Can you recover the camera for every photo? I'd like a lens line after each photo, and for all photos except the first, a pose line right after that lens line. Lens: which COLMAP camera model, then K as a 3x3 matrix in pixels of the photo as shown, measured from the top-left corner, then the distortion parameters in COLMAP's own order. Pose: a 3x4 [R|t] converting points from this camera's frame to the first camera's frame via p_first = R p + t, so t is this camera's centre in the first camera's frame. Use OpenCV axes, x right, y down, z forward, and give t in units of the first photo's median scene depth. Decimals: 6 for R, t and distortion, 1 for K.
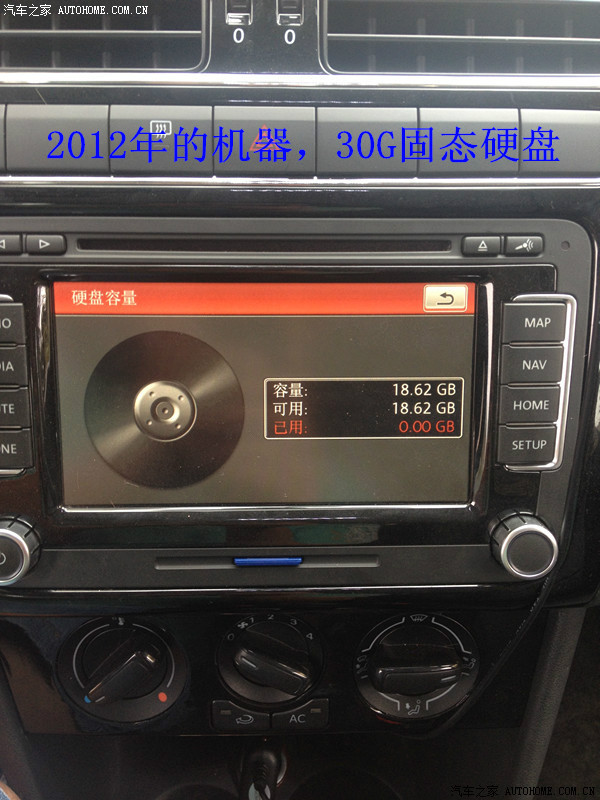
lens RADIAL K [[784.4, 0, 305.5], [0, 784.4, 405.7], [0, 0, 1]] dist [-0.023730, 0.000000]
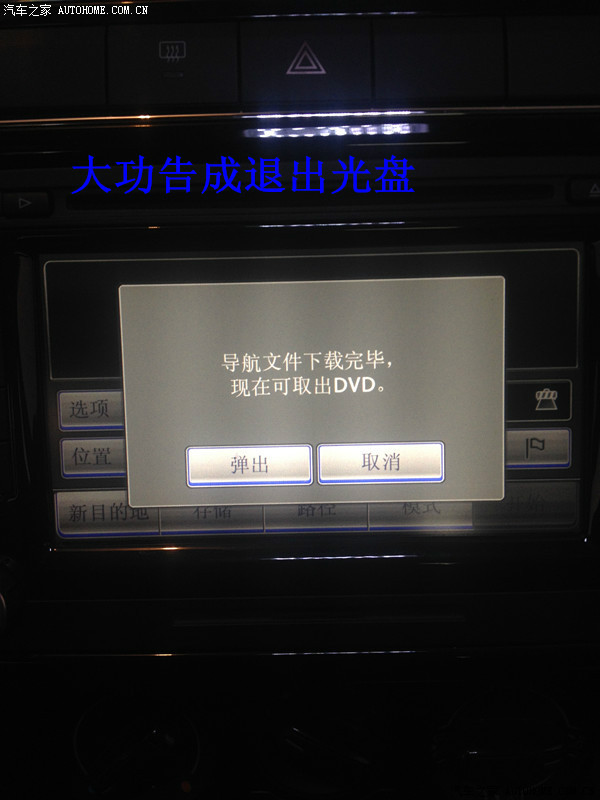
lens RADIAL K [[784.4, 0, 300.5], [0, 784.4, 391.6], [0, 0, 1]] dist [-0.023730, 0.000000]
pose [[0.998746, -0.021177, -0.045365, -0.028280], [0.018144, 0.997637, -0.066263, 0.035264], [0.046661, 0.065356, 0.996770, 0.243094]]
